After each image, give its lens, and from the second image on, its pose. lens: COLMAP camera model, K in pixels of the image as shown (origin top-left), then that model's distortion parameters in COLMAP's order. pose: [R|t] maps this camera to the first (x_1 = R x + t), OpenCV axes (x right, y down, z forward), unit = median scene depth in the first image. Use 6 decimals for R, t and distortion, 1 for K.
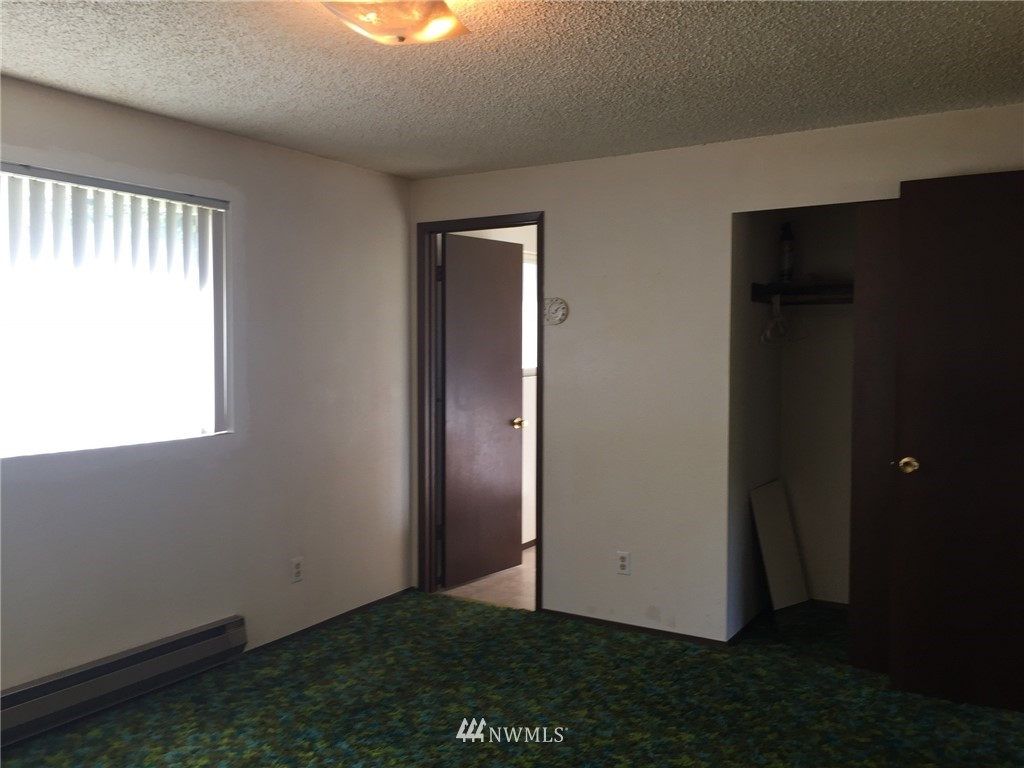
lens RADIAL K [[879.9, 0, 514.5], [0, 879.9, 379.9], [0, 0, 1]] dist [0.088464, -0.130539]
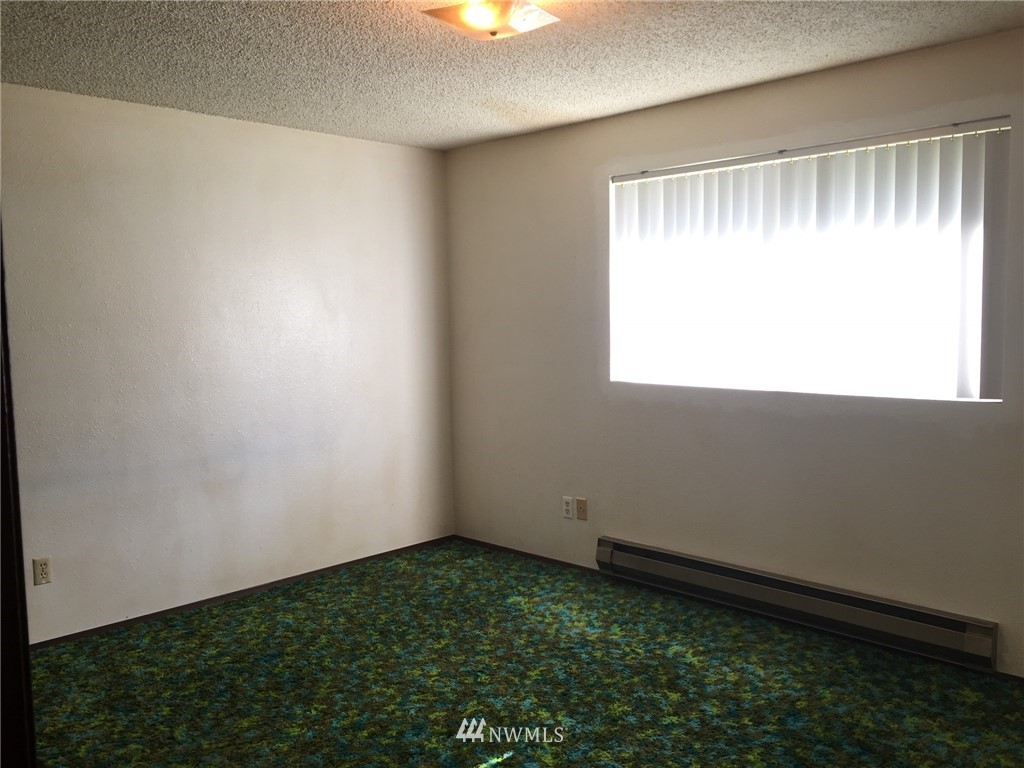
lens RADIAL K [[879.9, 0, 514.5], [0, 879.9, 379.9], [0, 0, 1]] dist [0.088464, -0.130539]
pose [[-0.239723, 0.081028, -0.967454, 0.647946], [-0.017485, 0.995989, 0.087750, -0.027842], [0.970684, 0.037951, -0.237344, 0.851154]]
